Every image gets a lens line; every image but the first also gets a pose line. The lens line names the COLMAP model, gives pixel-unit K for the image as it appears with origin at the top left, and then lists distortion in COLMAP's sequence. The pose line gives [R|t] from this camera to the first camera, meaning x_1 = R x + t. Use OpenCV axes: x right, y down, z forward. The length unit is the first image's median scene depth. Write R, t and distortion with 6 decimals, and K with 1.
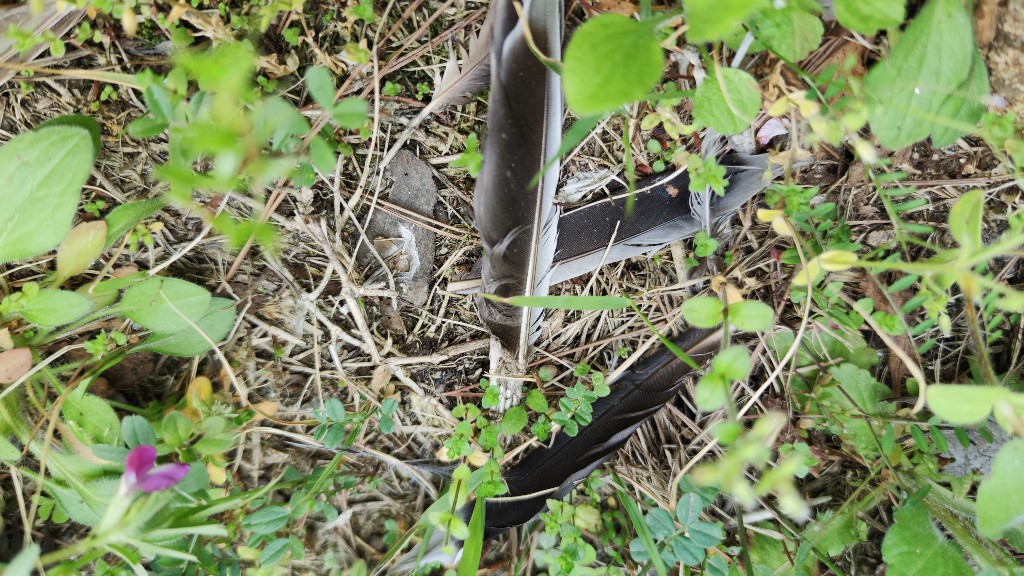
lens RADIAL K [[731.7, 0, 515.6], [0, 731.7, 281.4], [0, 0, 1]] dist [-0.013302, -0.020368]
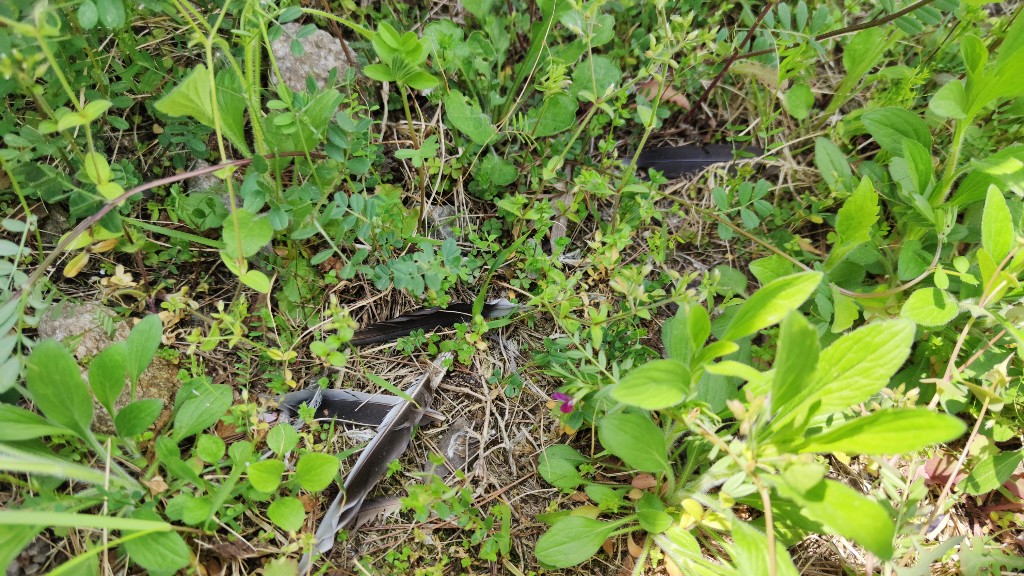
lens RADIAL K [[731.7, 0, 519.8], [0, 731.7, 287.5], [0, 0, 1]] dist [-0.013302, -0.020368]
pose [[-0.895569, -0.436039, 0.088462, -0.302896], [0.444138, -0.887942, 0.119588, 0.184761], [0.026404, 0.146389, 0.988875, -1.069336]]
